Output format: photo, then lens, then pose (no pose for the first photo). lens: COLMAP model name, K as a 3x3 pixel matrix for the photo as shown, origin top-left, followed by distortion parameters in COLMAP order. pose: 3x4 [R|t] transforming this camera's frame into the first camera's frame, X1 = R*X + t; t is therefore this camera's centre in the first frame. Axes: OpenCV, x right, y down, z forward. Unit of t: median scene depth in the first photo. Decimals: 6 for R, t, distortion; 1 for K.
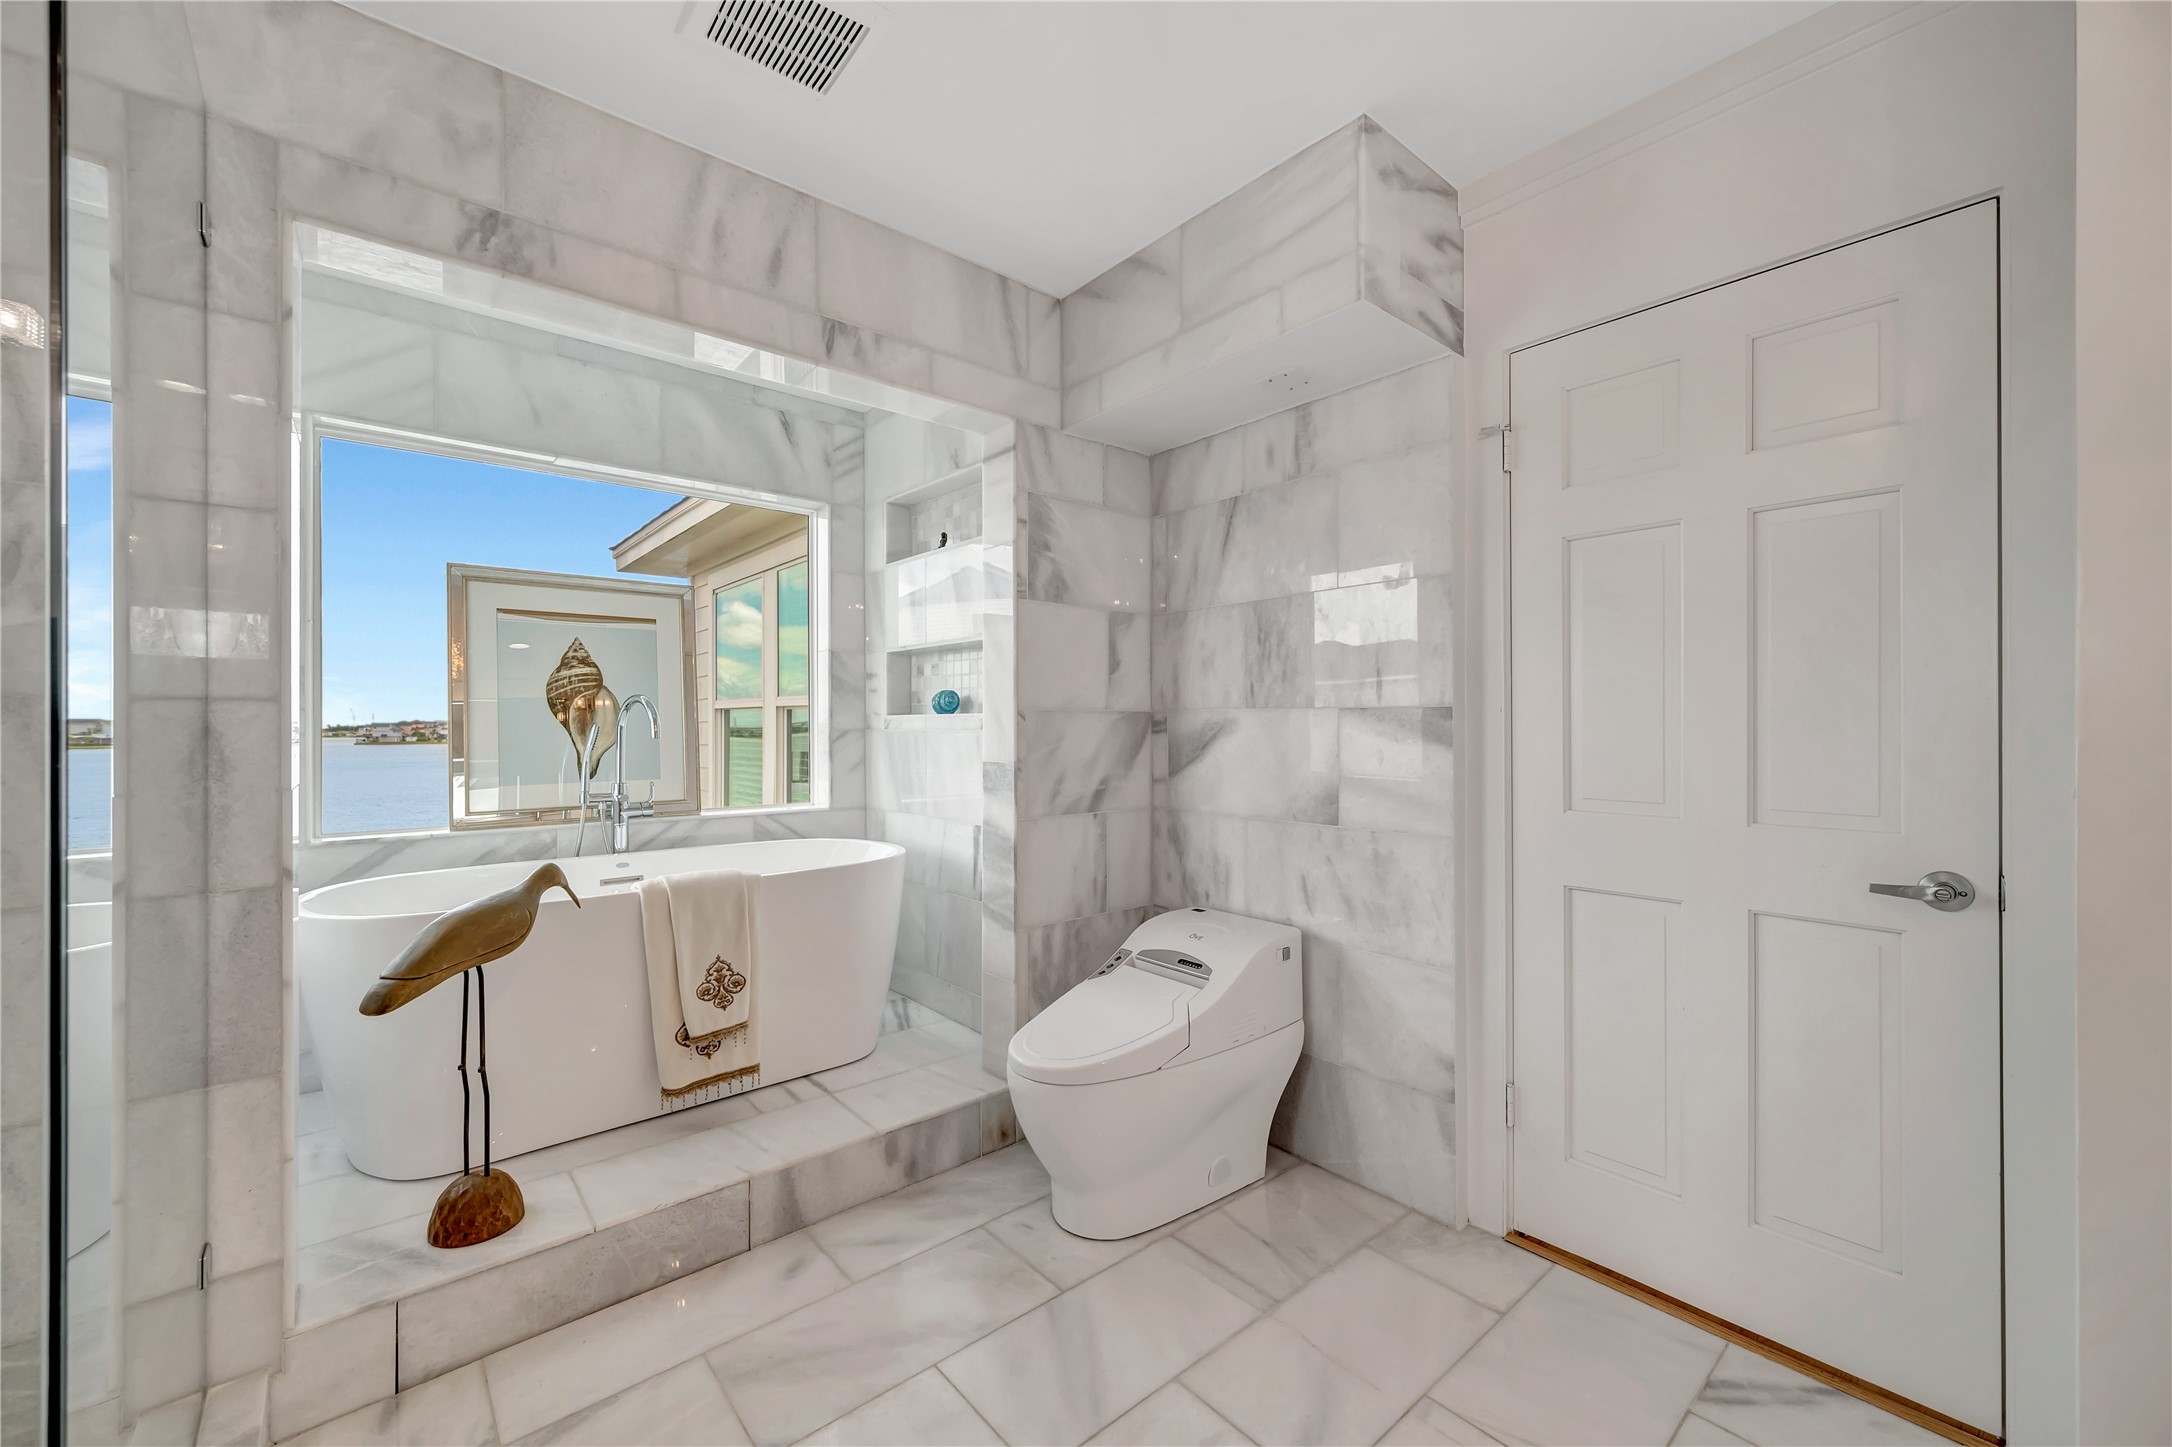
lens RADIAL K [[864.9, 0, 1090.0], [0, 864.9, 718.9], [0, 0, 1]] dist [-0.001183, 0.001191]
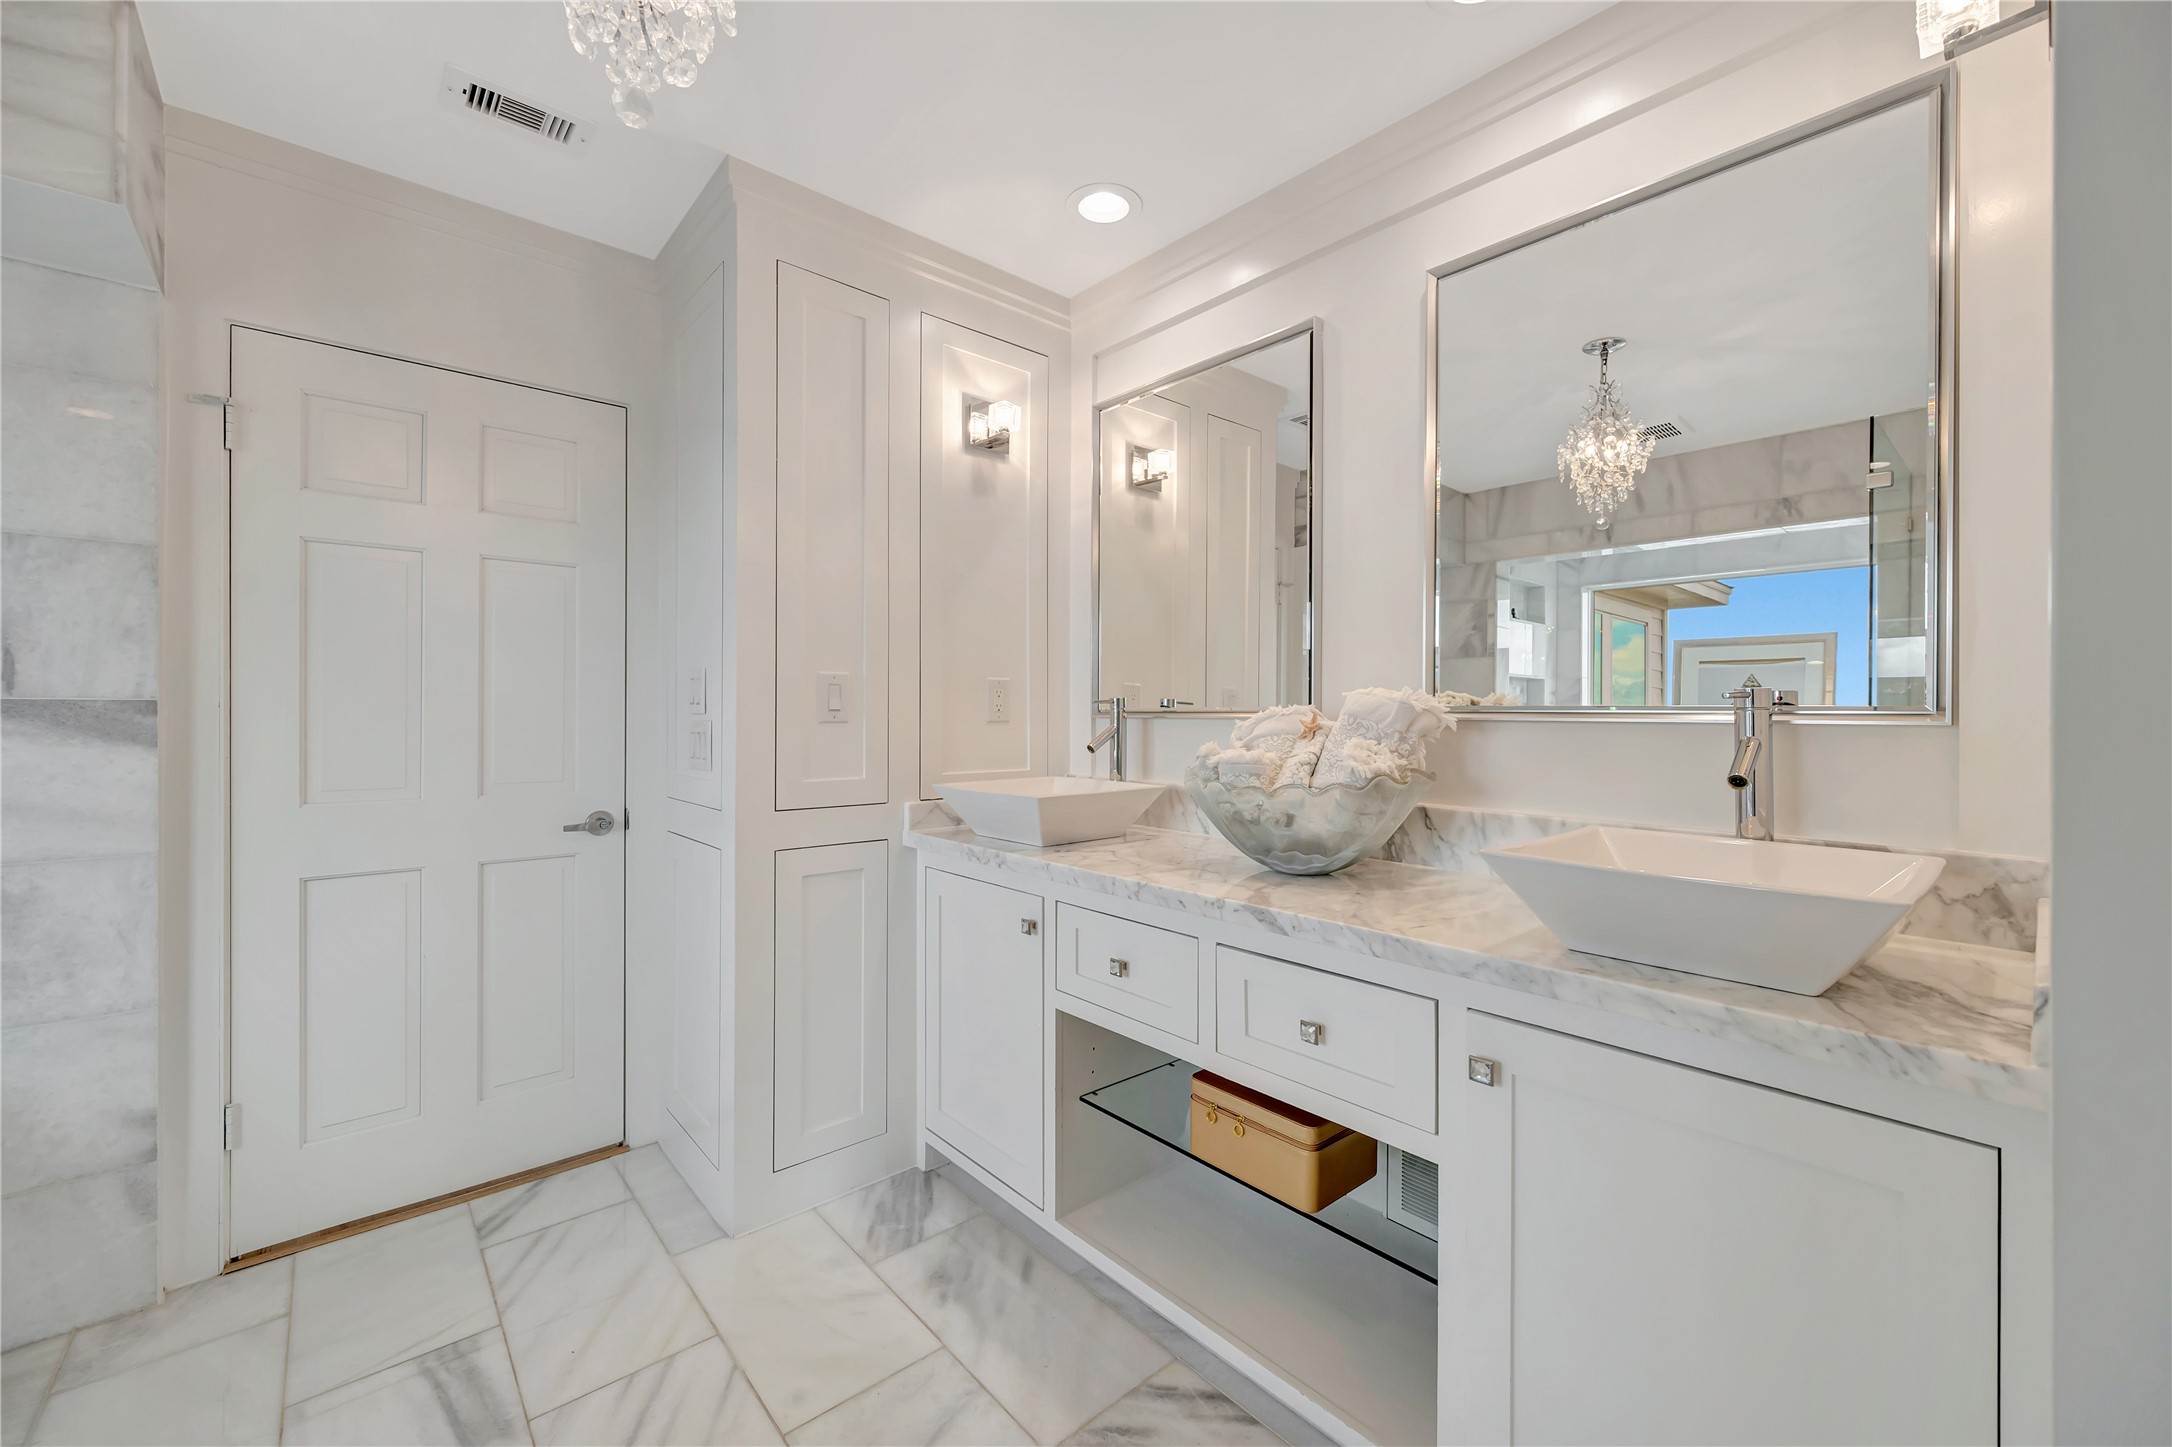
lens RADIAL K [[864.9, 0, 1089.2], [0, 864.9, 718.2], [0, 0, 1]] dist [-0.001183, 0.001191]
pose [[-0.015727, -0.002341, 0.999874, -0.477399], [-0.004115, 0.999989, 0.002276, -0.002344], [-0.999868, -0.004079, -0.015737, 0.087811]]
